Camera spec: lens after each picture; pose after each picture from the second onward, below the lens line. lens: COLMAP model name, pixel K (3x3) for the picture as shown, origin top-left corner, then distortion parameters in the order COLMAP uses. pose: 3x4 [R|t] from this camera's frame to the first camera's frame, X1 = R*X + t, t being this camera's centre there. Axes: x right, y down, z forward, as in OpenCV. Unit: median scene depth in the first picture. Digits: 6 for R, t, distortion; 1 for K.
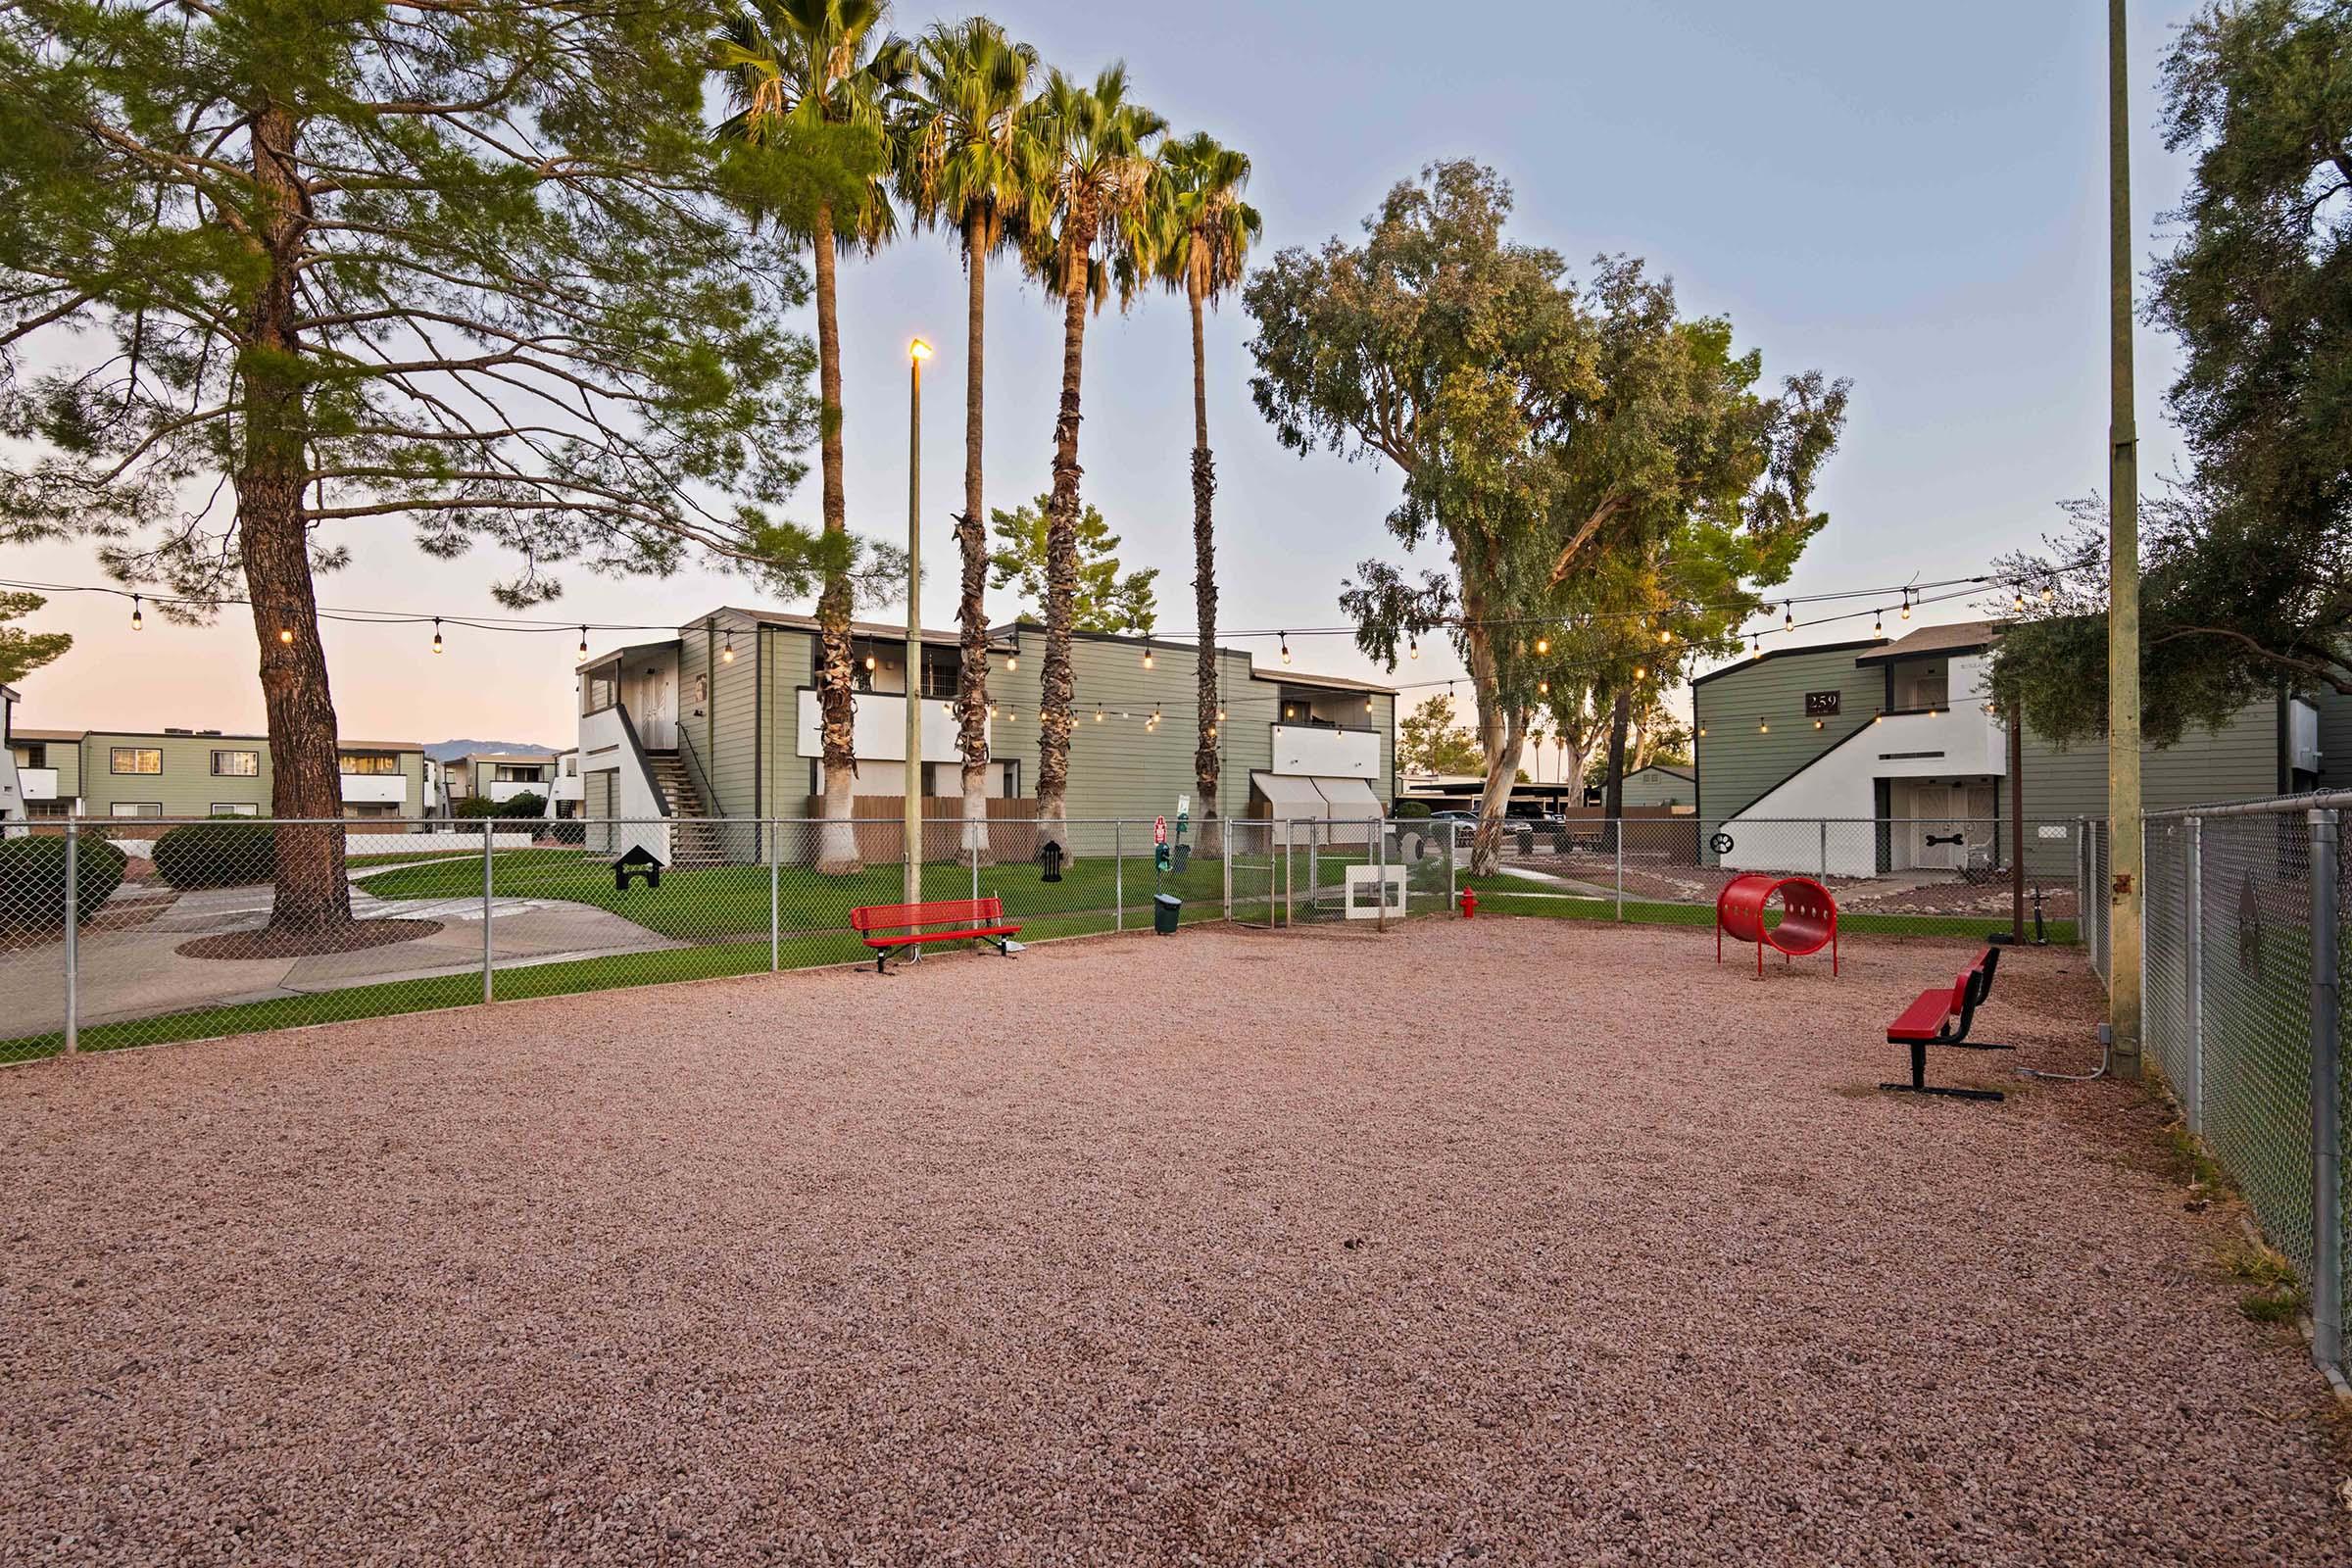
lens RADIAL K [[1154.0, 0, 1151.4], [0, 1154.0, 800.9], [0, 0, 1]] dist [-0.004488, -0.000049]
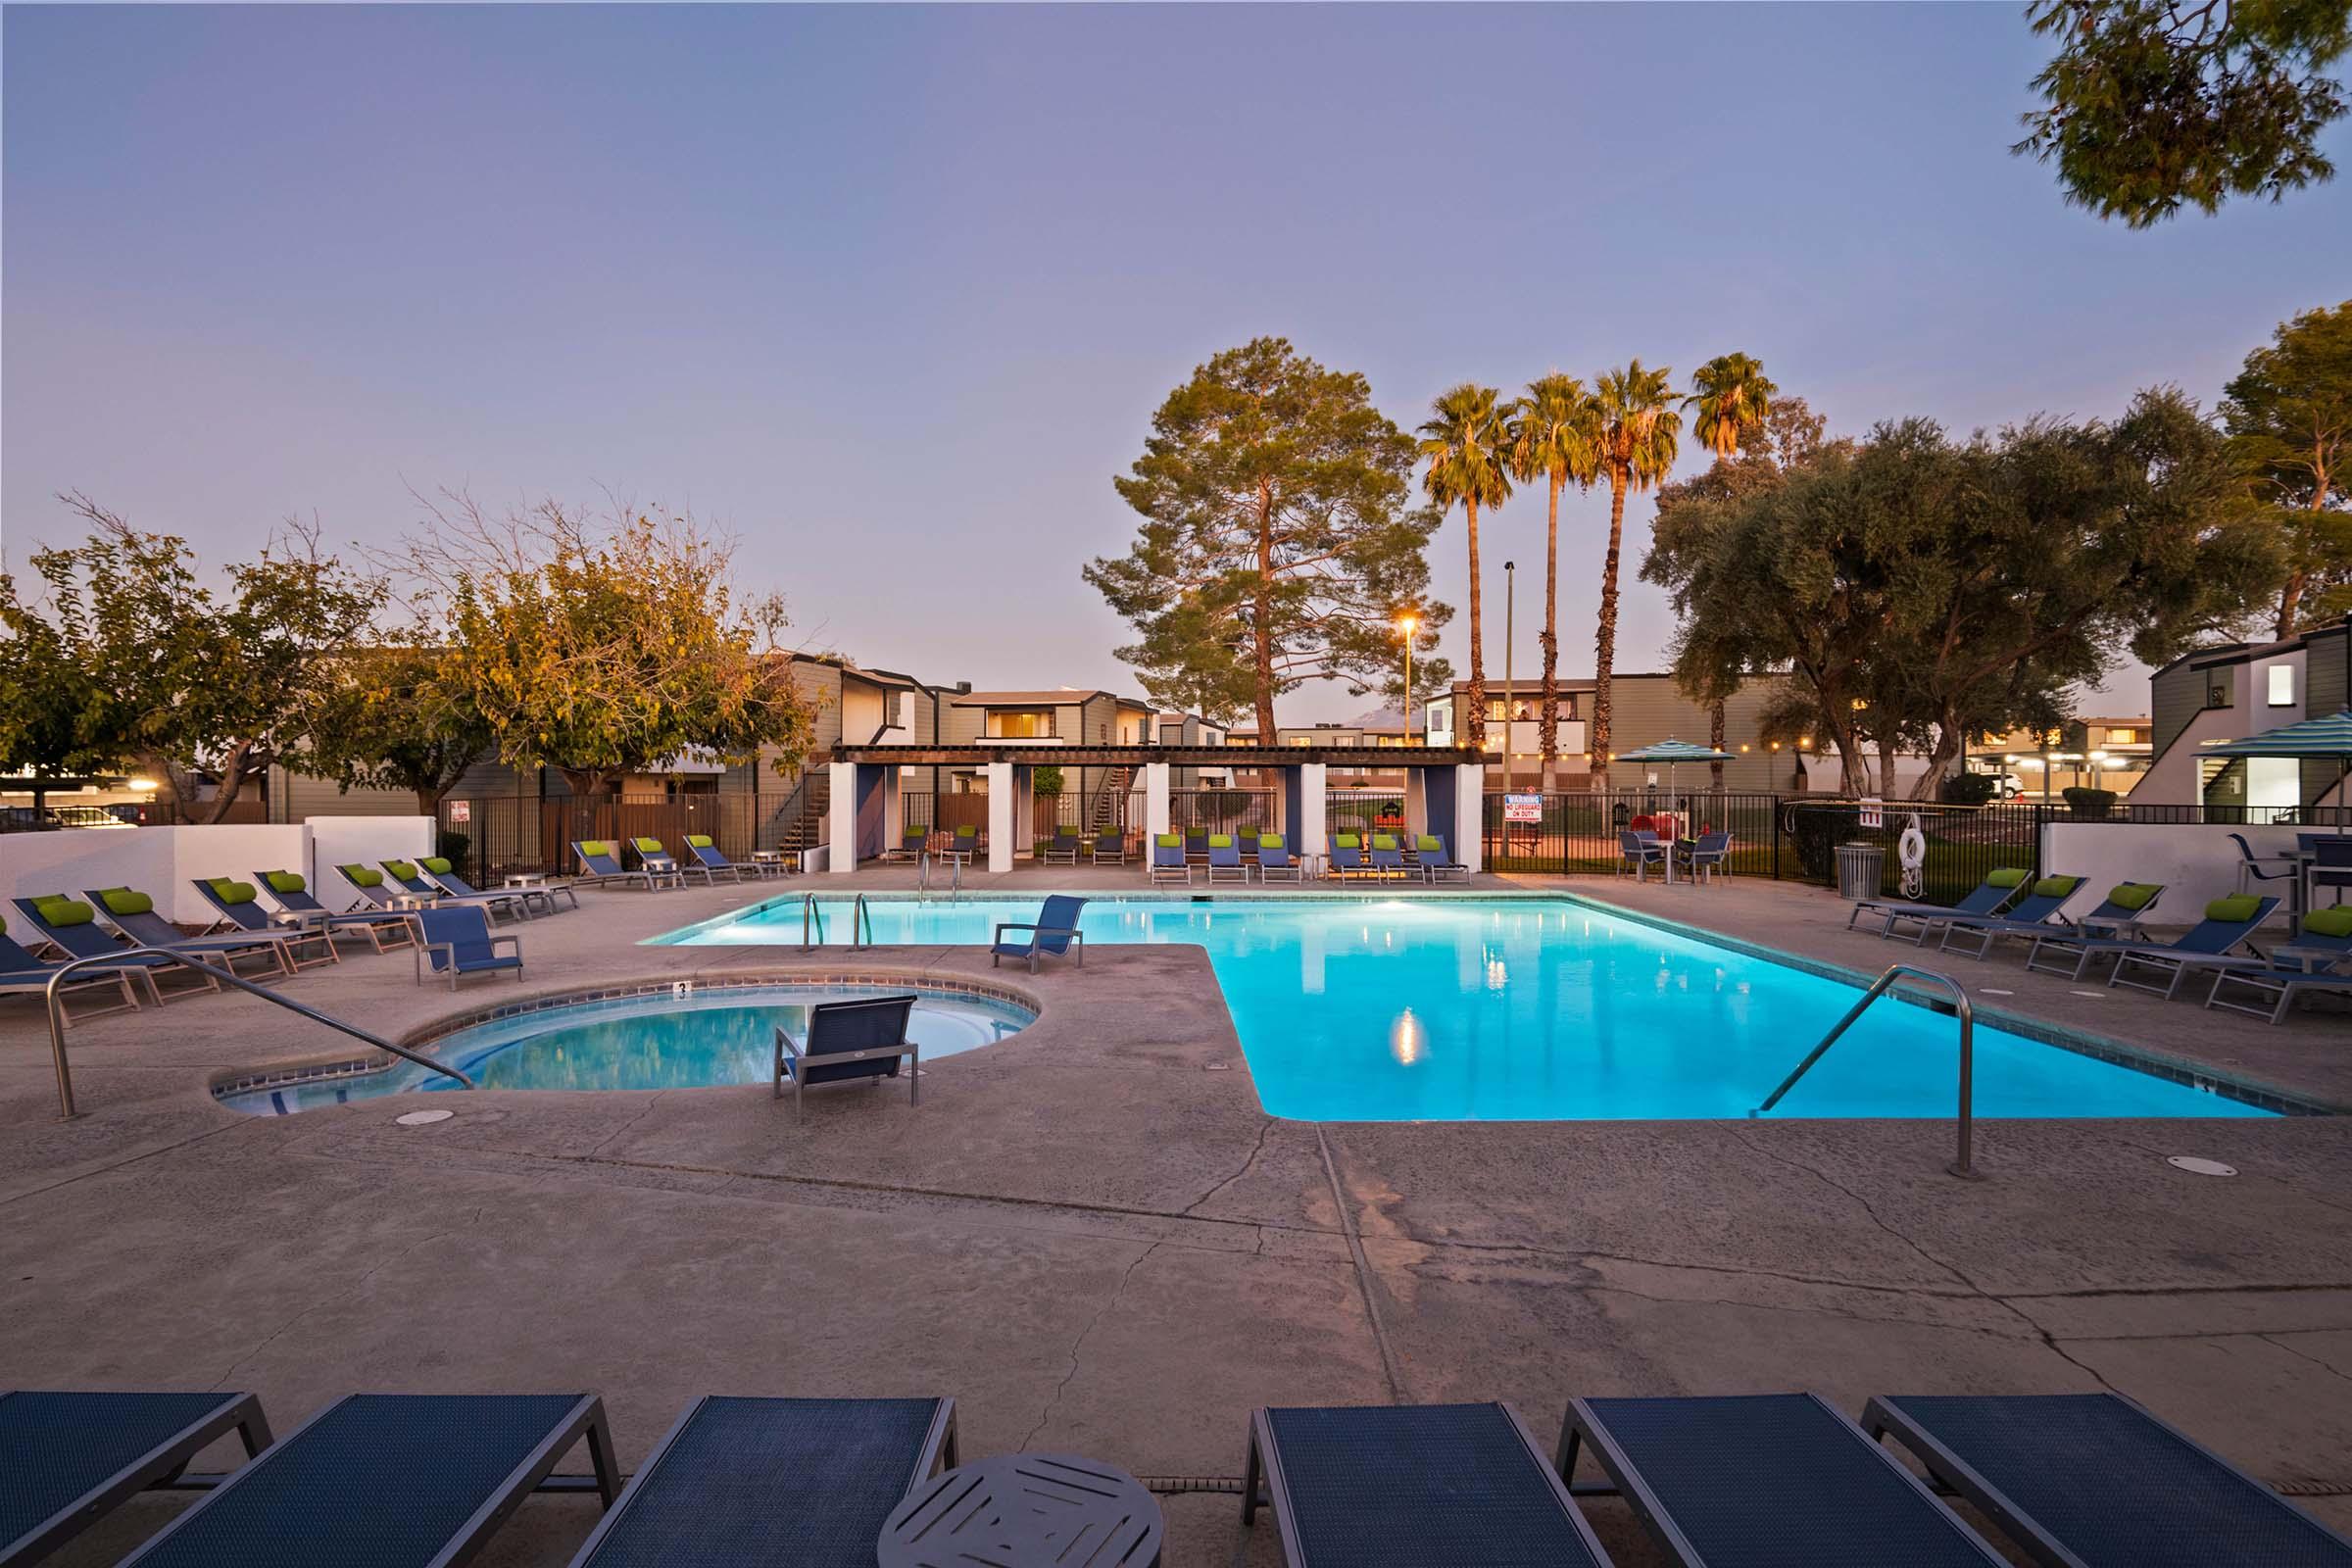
lens RADIAL K [[1204.4, 0, 1168.7], [0, 1204.4, 782.0], [0, 0, 1]] dist [-0.001744, 0.002772]
pose [[0.630514, 0.008125, -0.776135, 1.024533], [0.012910, 0.999697, 0.020954, -0.040242], [0.776070, -0.023232, 0.630218, -0.795858]]
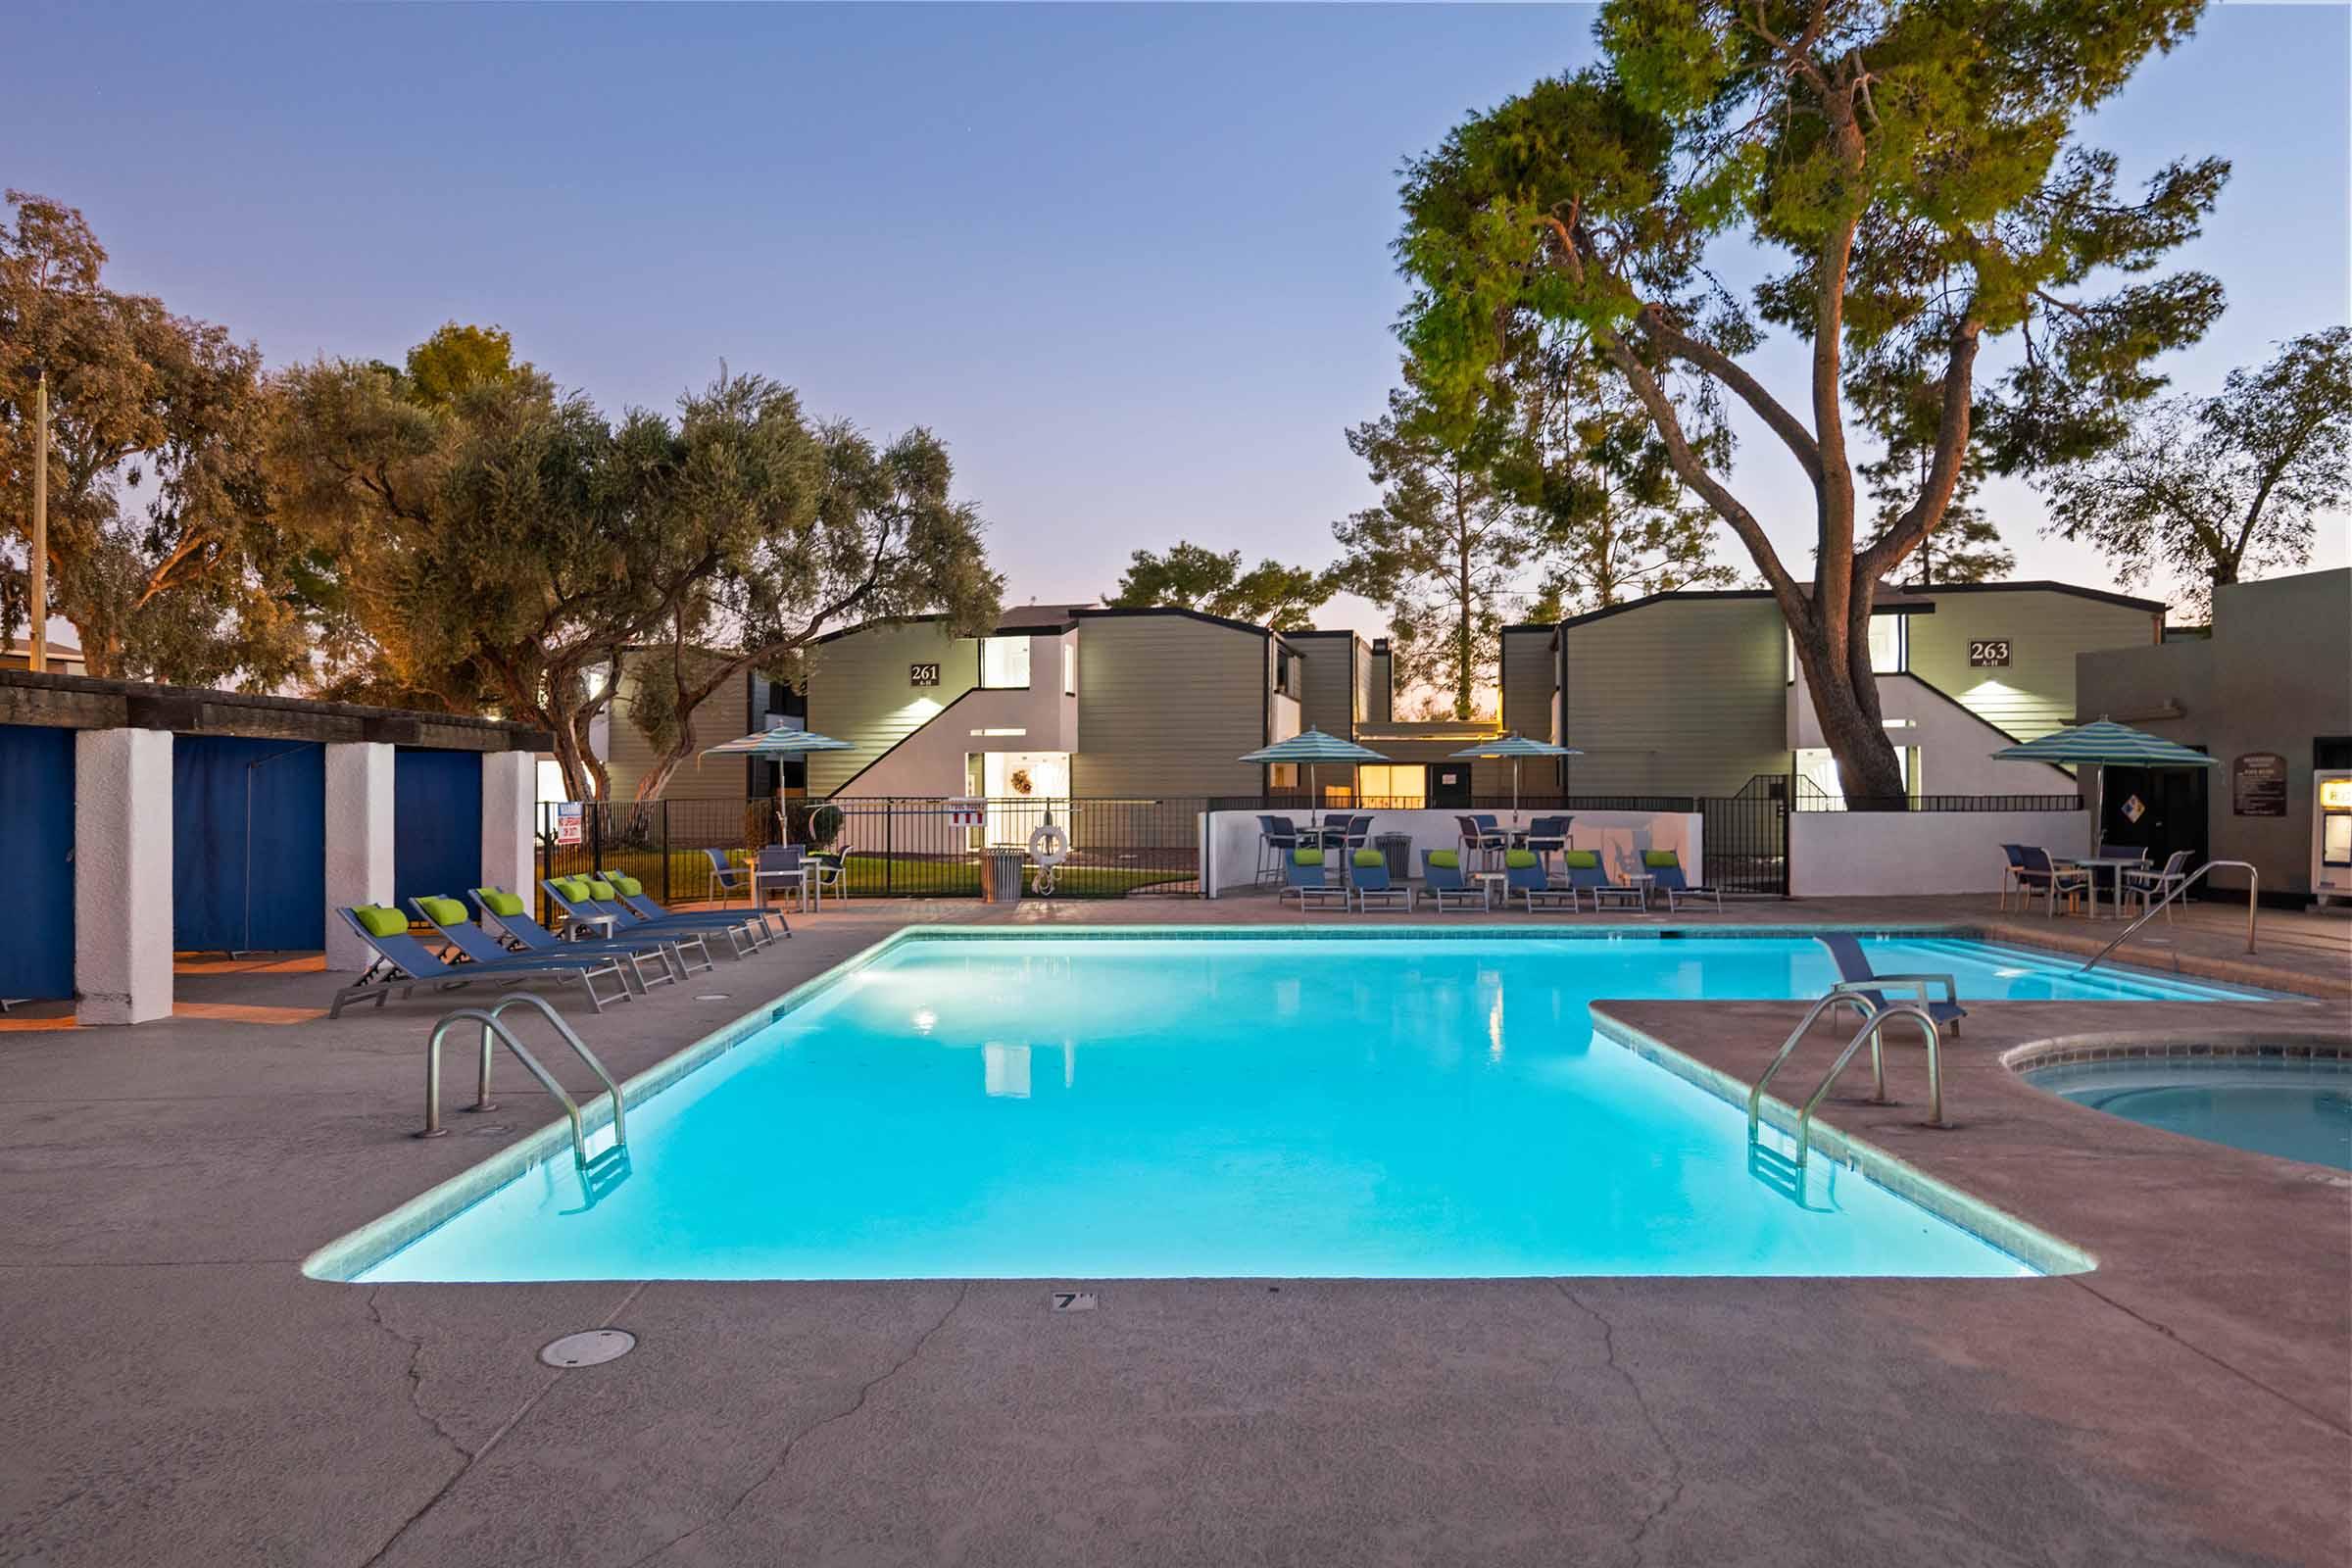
lens RADIAL K [[1442.1, 0, 1164.0], [0, 1442.1, 790.5], [0, 0, 1]] dist [0.004431, -0.003602]
pose [[0.788749, -0.000699, 0.614715, 0.251008], [-0.012616, 0.999770, 0.017324, -0.028409], [-0.614586, -0.021419, 0.788559, -0.723493]]
